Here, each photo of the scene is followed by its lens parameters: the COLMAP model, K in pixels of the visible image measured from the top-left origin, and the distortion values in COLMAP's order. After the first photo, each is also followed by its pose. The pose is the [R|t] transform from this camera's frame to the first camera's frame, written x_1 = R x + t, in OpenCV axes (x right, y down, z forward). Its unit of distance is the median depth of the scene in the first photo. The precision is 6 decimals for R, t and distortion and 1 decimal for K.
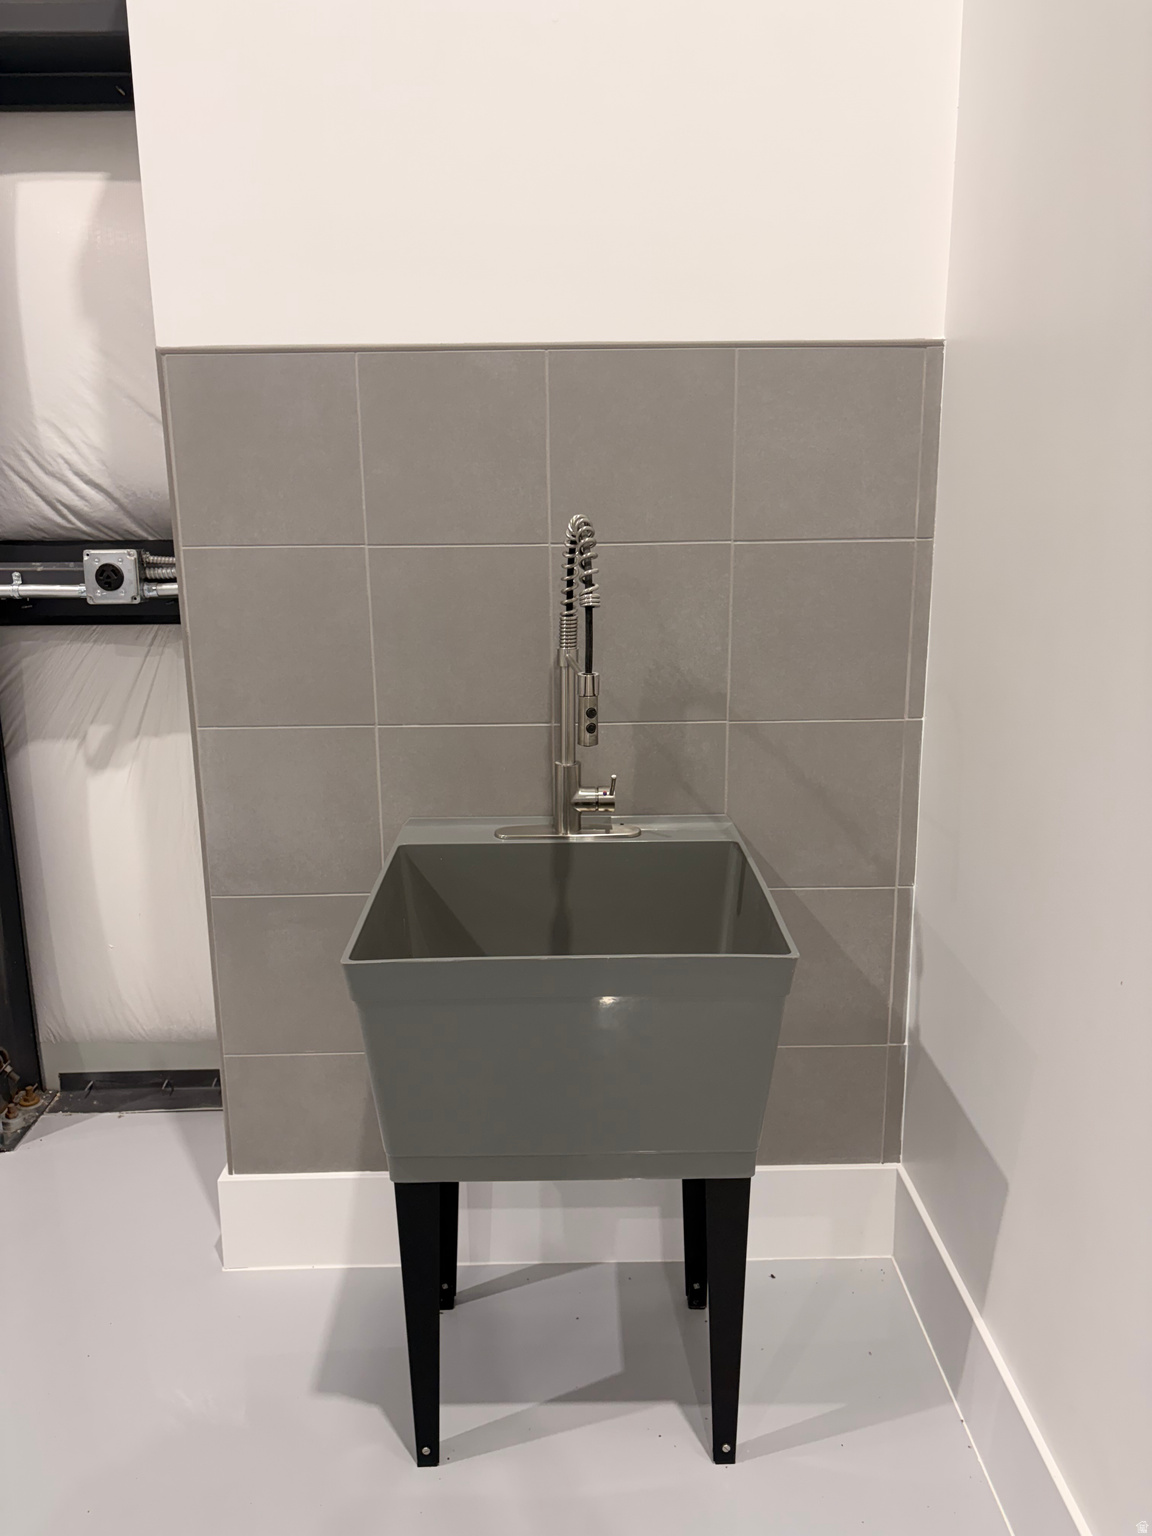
lens RADIAL K [[1169.3, 0, 576.4], [0, 1169.3, 766.9], [0, 0, 1]] dist [0.016499, -0.026842]
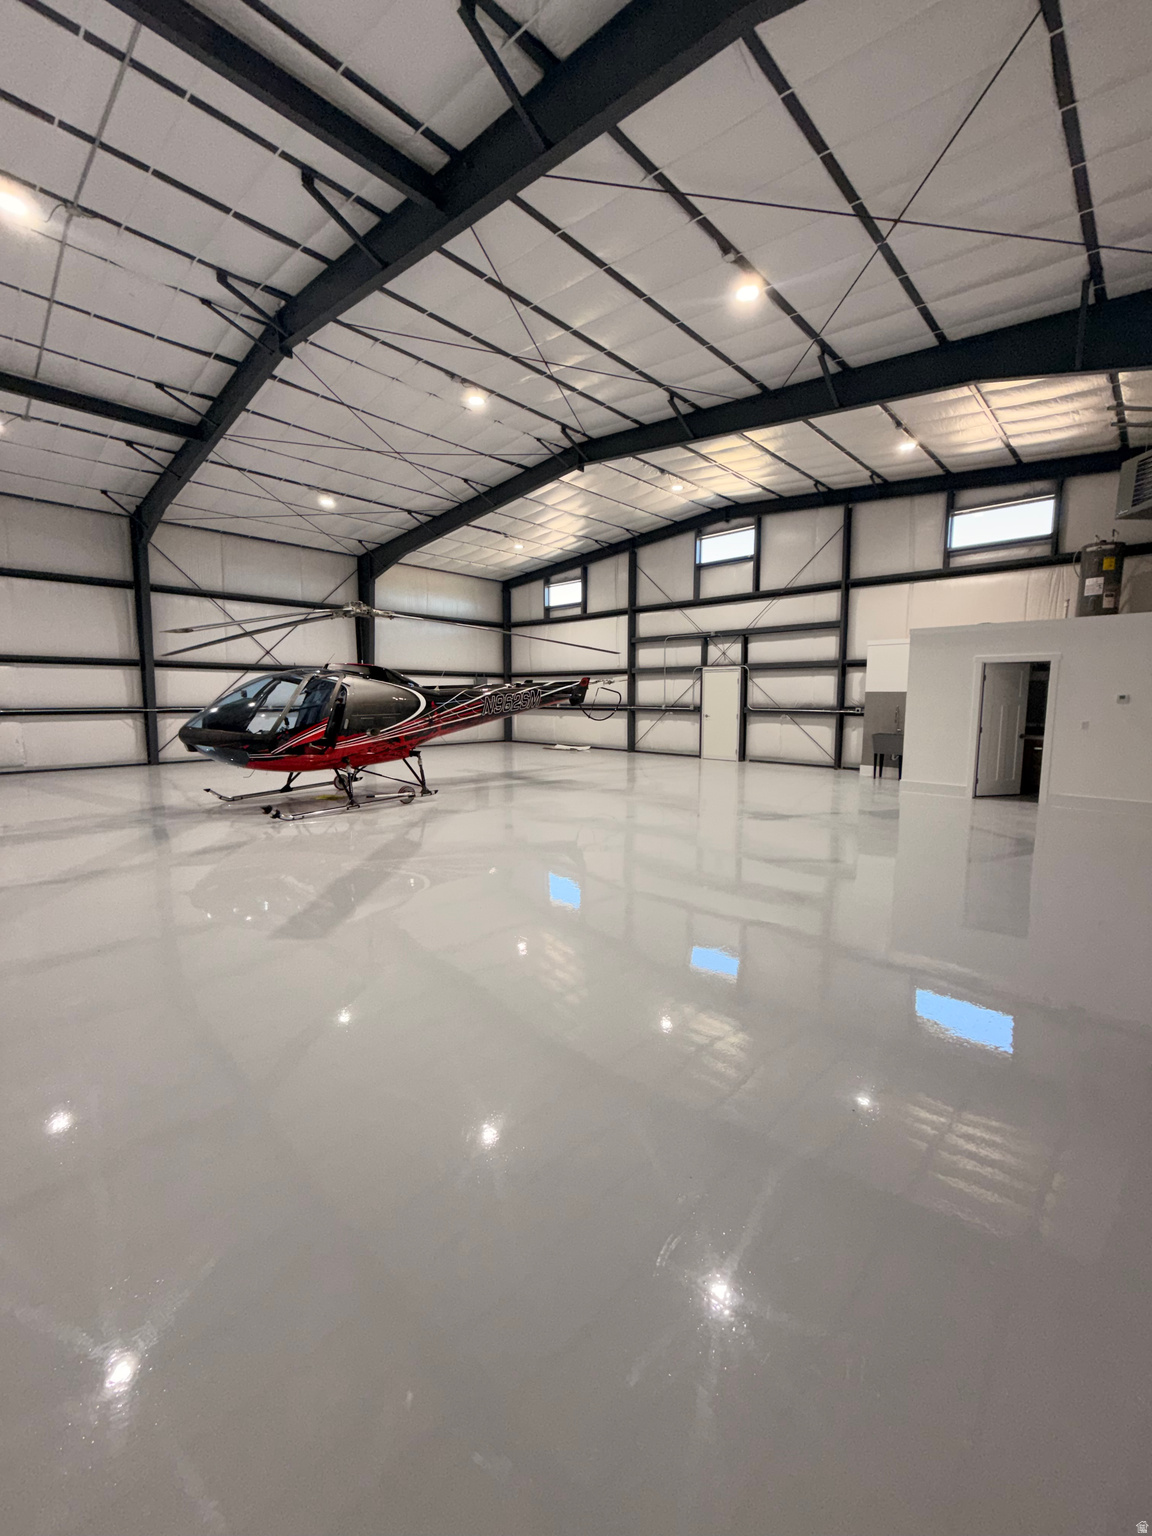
lens RADIAL K [[618.5, 0, 576.2], [0, 618.5, 766.9], [0, 0, 1]] dist [0.000033, 0.000000]
pose [[0.711828, 0.088594, -0.696744, 1.688392], [-0.173222, 0.983514, -0.051914, 1.041884], [0.680658, 0.157645, 0.715439, -4.540239]]
